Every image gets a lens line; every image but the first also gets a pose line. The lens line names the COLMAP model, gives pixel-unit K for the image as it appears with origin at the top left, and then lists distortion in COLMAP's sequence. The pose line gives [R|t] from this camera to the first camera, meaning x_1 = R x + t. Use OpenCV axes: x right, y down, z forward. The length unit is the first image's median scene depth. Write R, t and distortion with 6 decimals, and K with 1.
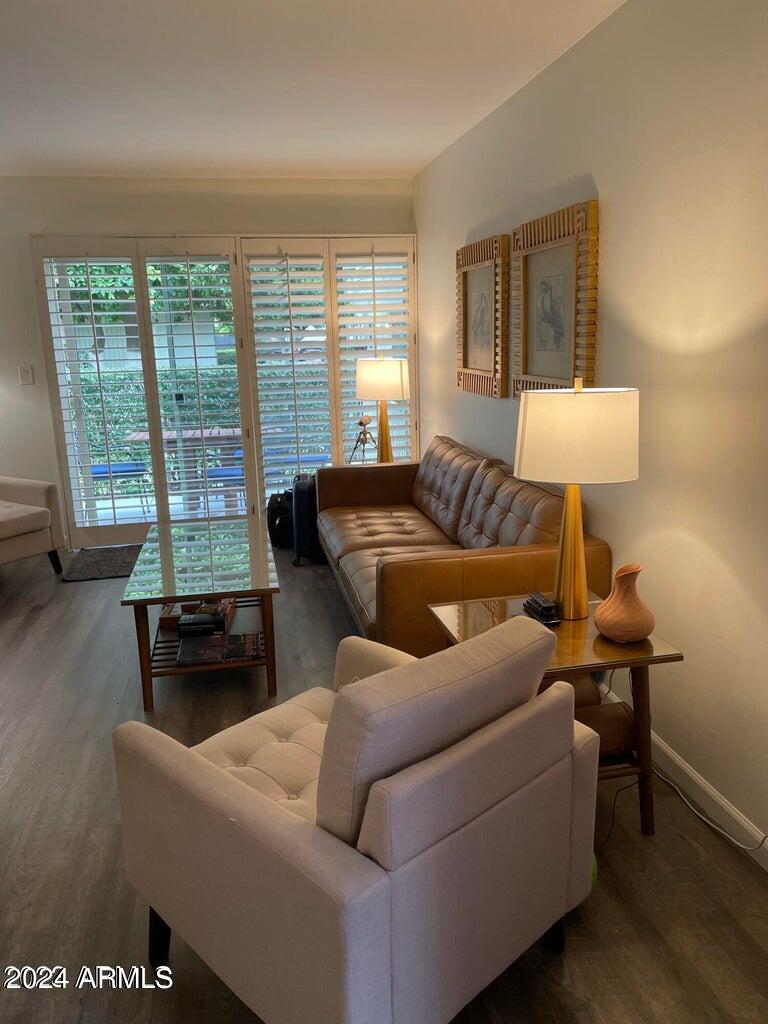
lens RADIAL K [[781.9, 0, 394.3], [0, 781.9, 513.9], [0, 0, 1]] dist [0.117293, -0.146821]
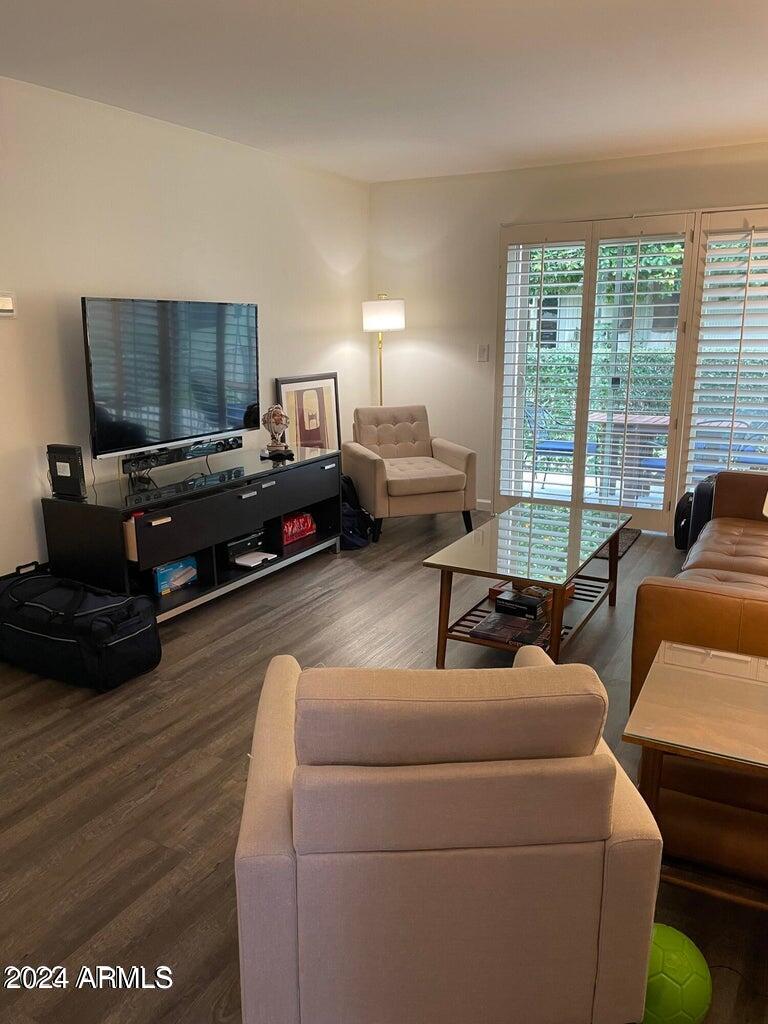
lens RADIAL K [[781.9, 0, 394.3], [0, 781.9, 513.9], [0, 0, 1]] dist [0.117293, -0.146821]
pose [[0.778563, 0.175006, -0.602671, 0.147092], [-0.159684, 0.983967, 0.079440, -0.019930], [0.606911, 0.034387, 0.794025, 0.056580]]
